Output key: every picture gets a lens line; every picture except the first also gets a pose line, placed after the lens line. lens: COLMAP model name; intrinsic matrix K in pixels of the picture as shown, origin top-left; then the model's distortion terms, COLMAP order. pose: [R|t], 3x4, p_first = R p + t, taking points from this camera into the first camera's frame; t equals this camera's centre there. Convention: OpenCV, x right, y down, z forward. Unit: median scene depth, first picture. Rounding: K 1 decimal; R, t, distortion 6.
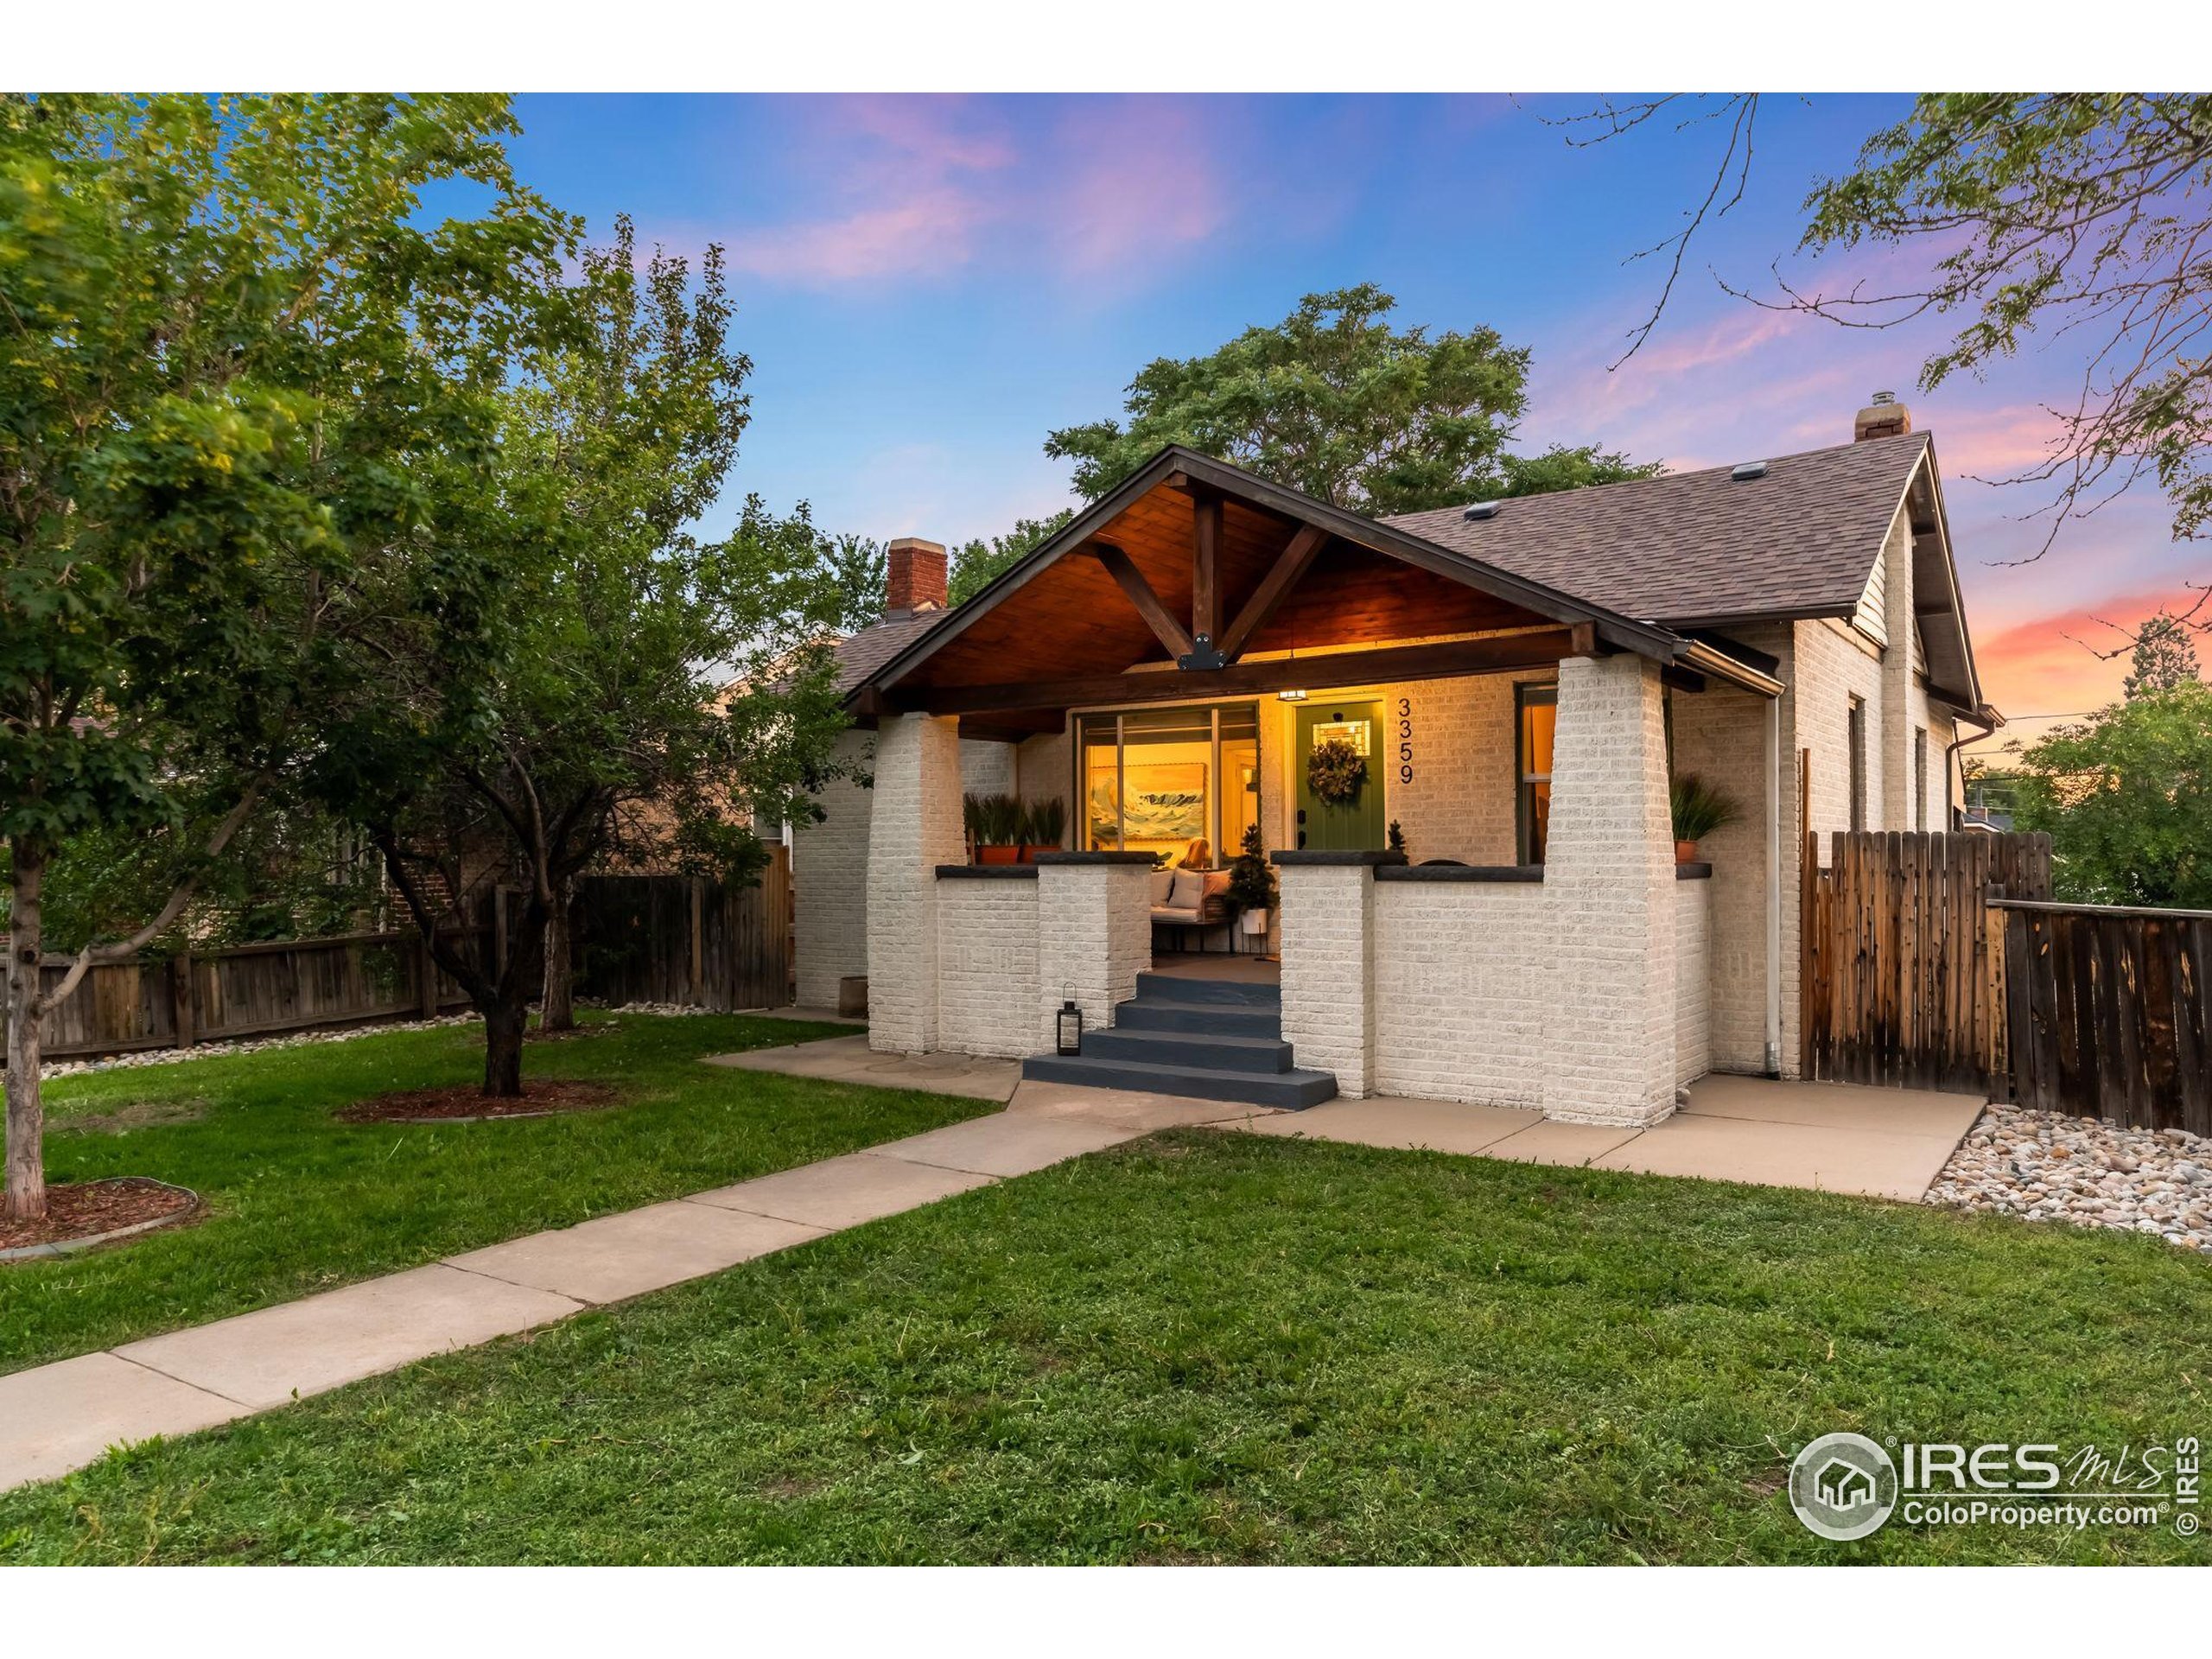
lens RADIAL K [[1540.7, 0, 1110.0], [0, 1540.7, 849.3], [0, 0, 1]] dist [0.000235, -0.001864]
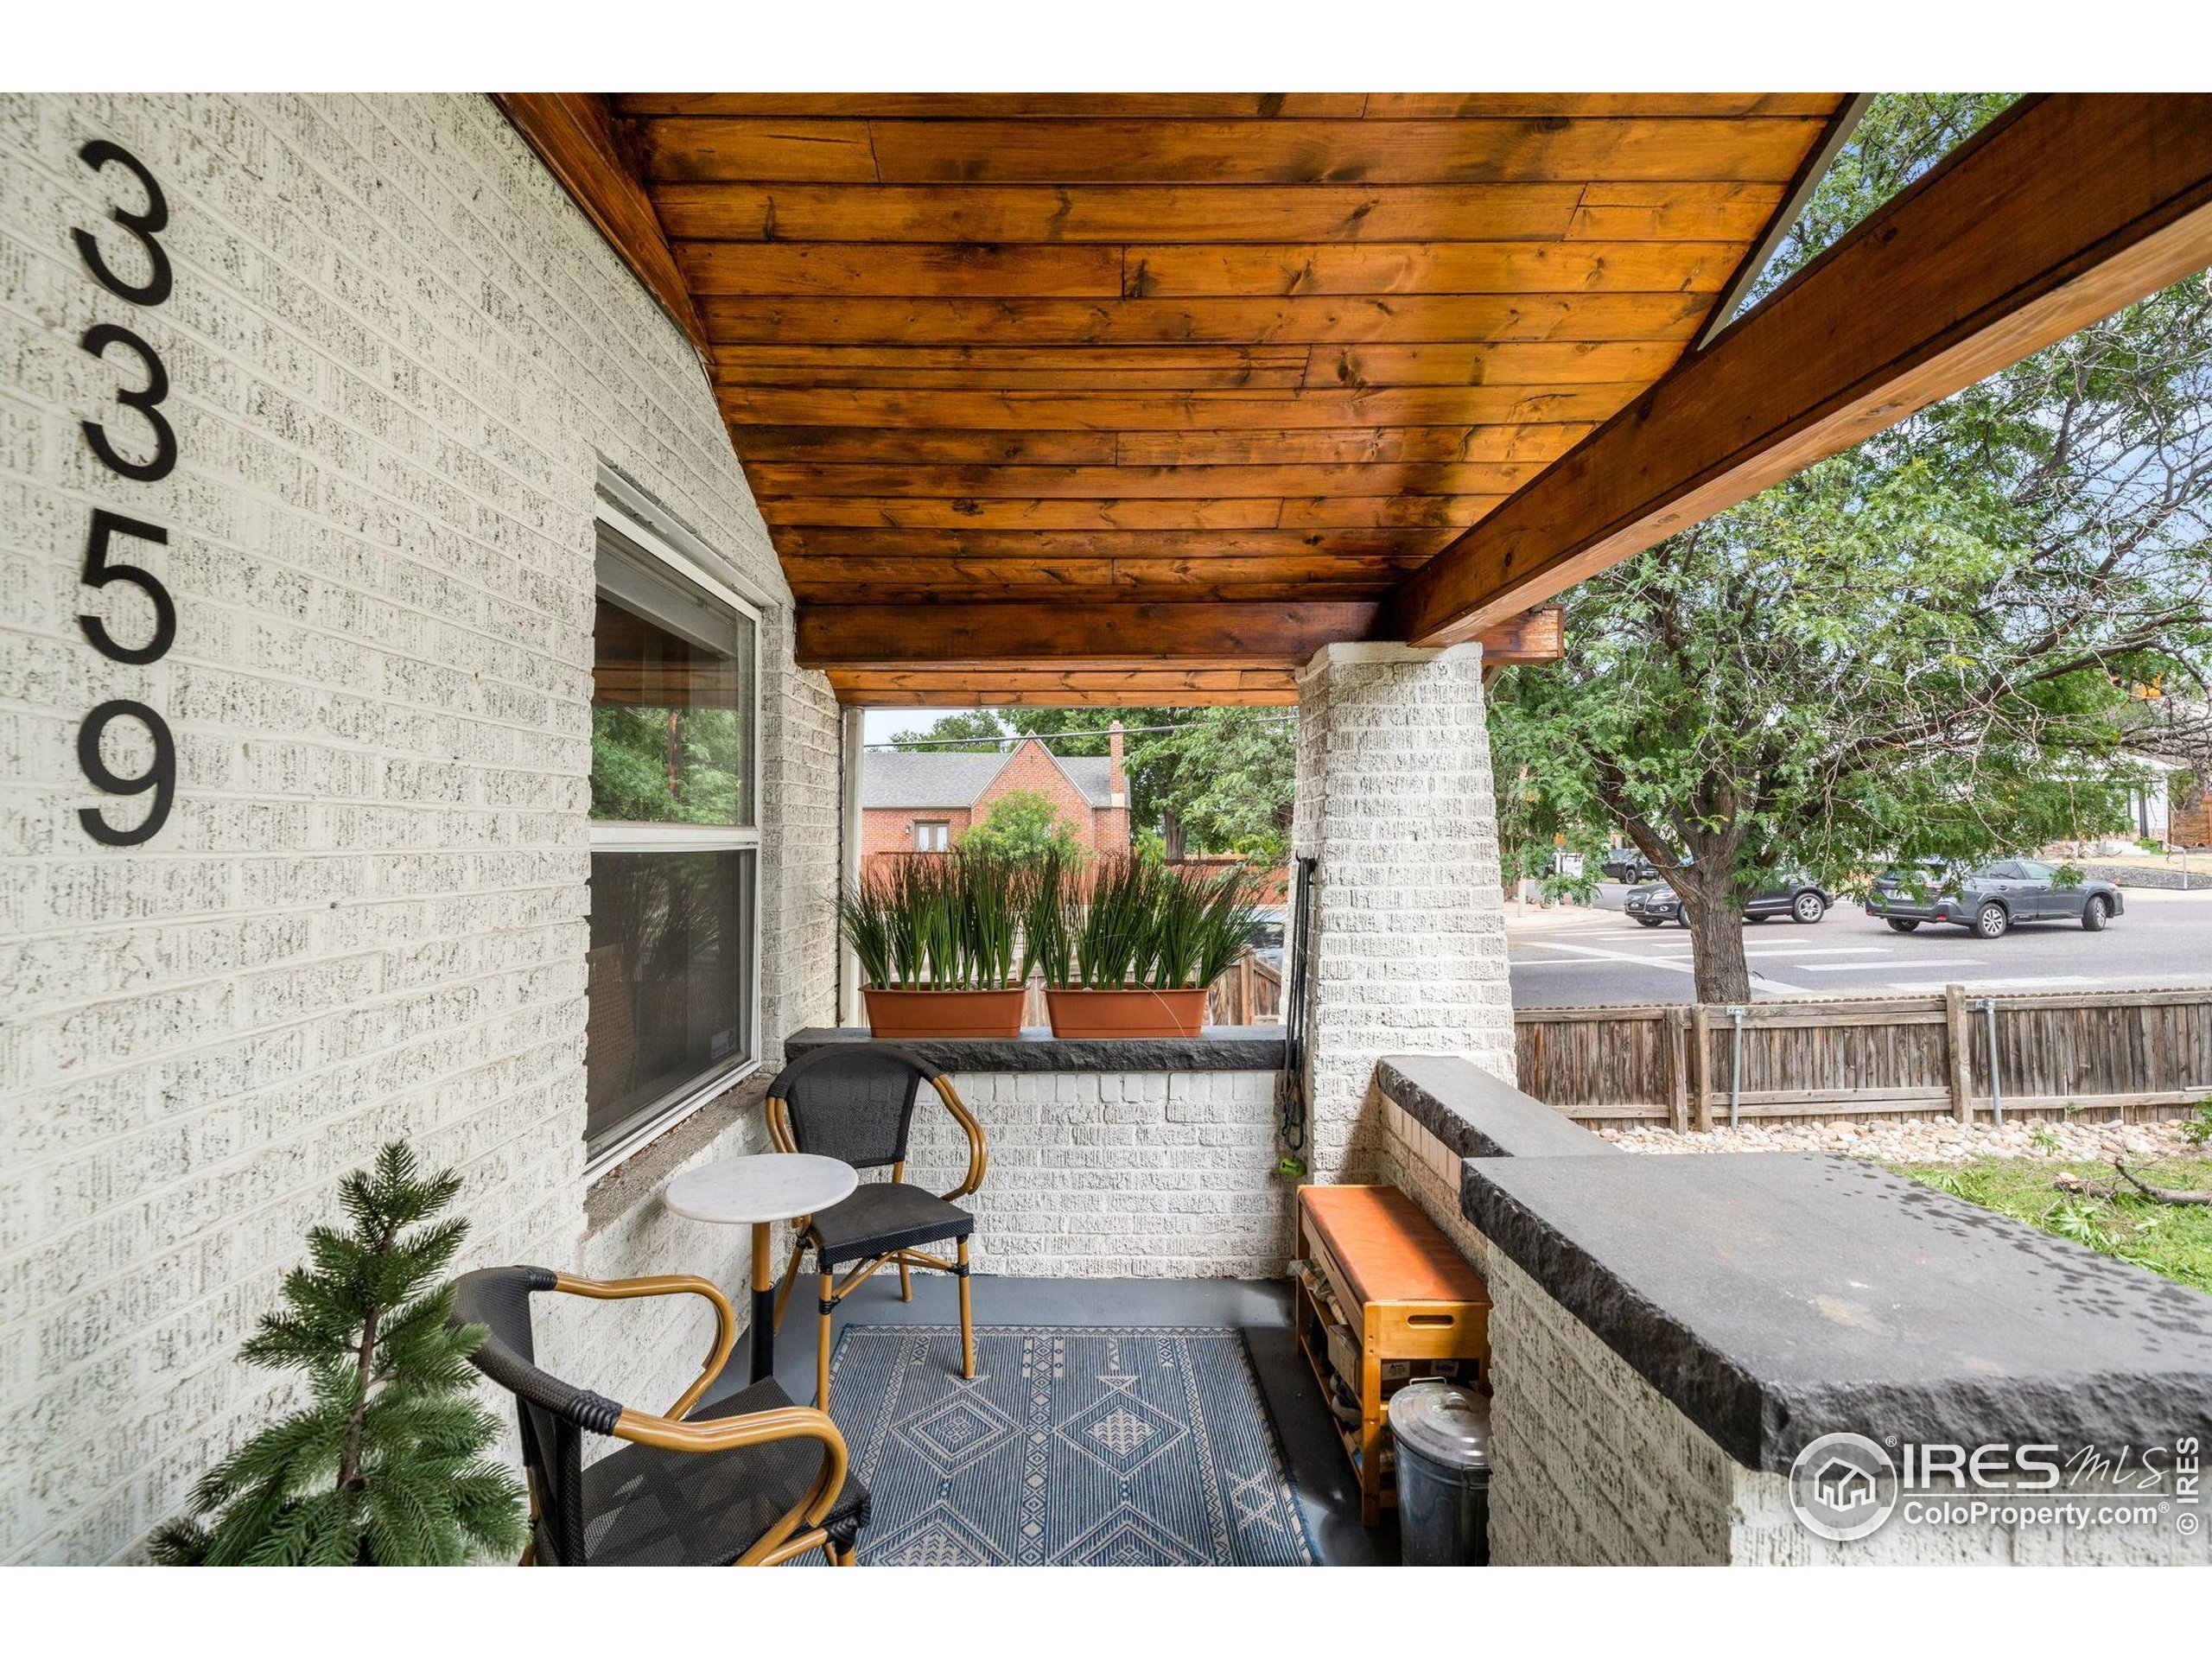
lens RADIAL K [[985.6, 0, 1101.6], [0, 985.6, 835.0], [0, 0, 1]] dist [0.001076, 0.000423]
pose [[-0.582005, 0.008885, 0.813137, 0.093644], [-0.001302, 0.999929, -0.011858, -0.048527], [-0.813184, -0.007961, -0.581952, 1.115937]]
